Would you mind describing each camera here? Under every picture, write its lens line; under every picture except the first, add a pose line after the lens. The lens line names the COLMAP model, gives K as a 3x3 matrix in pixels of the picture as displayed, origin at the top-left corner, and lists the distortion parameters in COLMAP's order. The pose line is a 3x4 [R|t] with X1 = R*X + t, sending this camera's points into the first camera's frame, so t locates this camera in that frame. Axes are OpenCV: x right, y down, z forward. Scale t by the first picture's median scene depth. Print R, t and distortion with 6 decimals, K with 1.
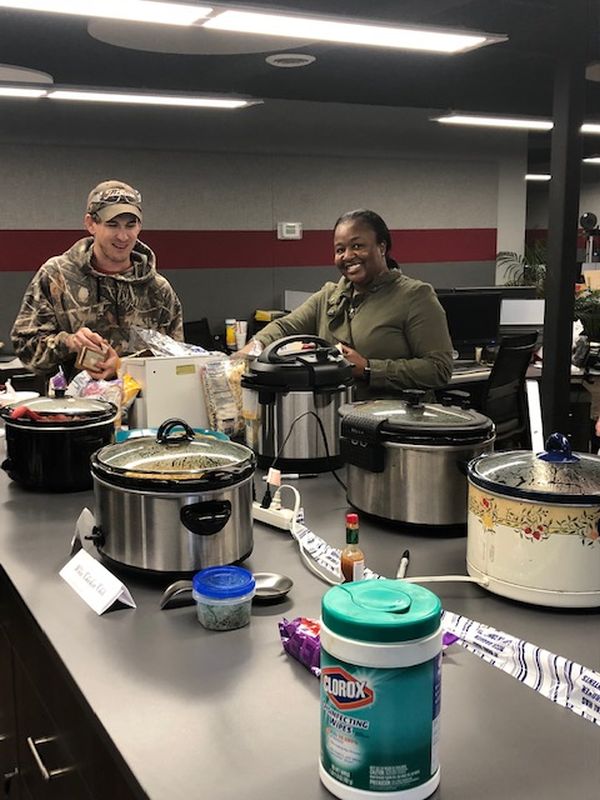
lens RADIAL K [[943.8, 0, 300.0], [0, 943.8, 400.0], [0, 0, 1]] dist [0.114877, -0.000206]
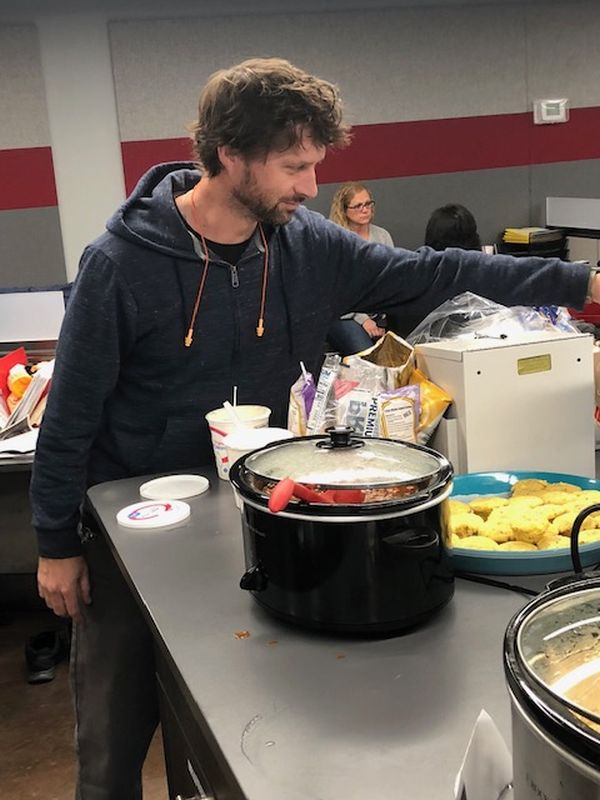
lens RADIAL K [[1166.0, 0, 300.0], [0, 1166.0, 400.0], [0, 0, 1]] dist [0.023744, 0.052131]
pose [[0.984153, -0.024555, -0.175614, -0.047883], [0.034311, 0.998019, 0.052735, -0.018296], [0.173972, -0.057924, 0.983046, 0.110808]]
